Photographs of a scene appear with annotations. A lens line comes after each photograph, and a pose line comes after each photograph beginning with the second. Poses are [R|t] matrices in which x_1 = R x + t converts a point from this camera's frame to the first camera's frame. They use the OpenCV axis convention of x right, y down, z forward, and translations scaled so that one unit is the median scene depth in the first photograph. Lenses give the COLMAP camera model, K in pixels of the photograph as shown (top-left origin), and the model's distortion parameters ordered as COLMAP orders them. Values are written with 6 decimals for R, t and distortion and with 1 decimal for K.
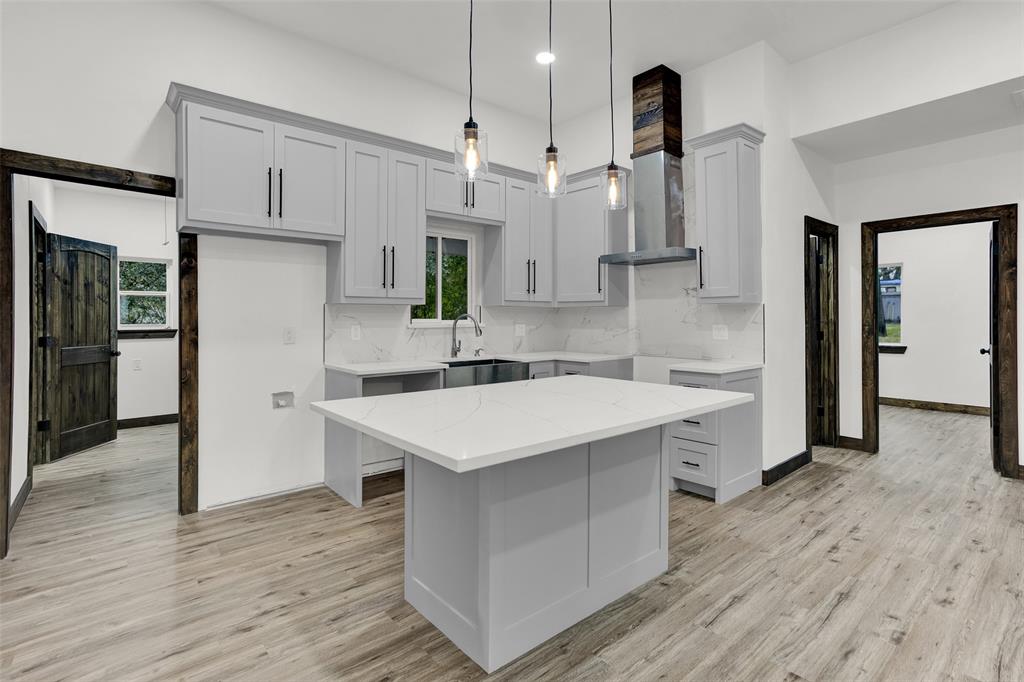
lens RADIAL K [[493.7, 0, 517.7], [0, 493.7, 328.4], [0, 0, 1]] dist [-0.028216, 0.017238]
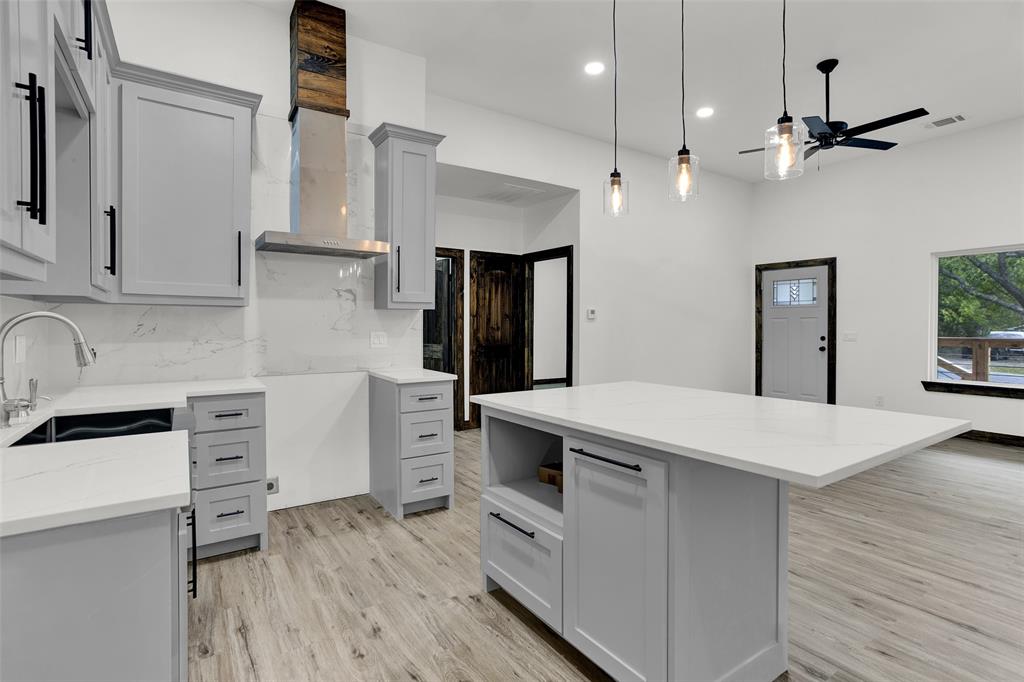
lens RADIAL K [[493.7, 0, 512.4], [0, 493.7, 344.5], [0, 0, 1]] dist [-0.028216, 0.017238]
pose [[0.117212, -0.034178, 0.992519, -0.493679], [0.025591, 0.999180, 0.031385, -0.005613], [-0.992777, 0.021721, 0.117990, 0.643797]]
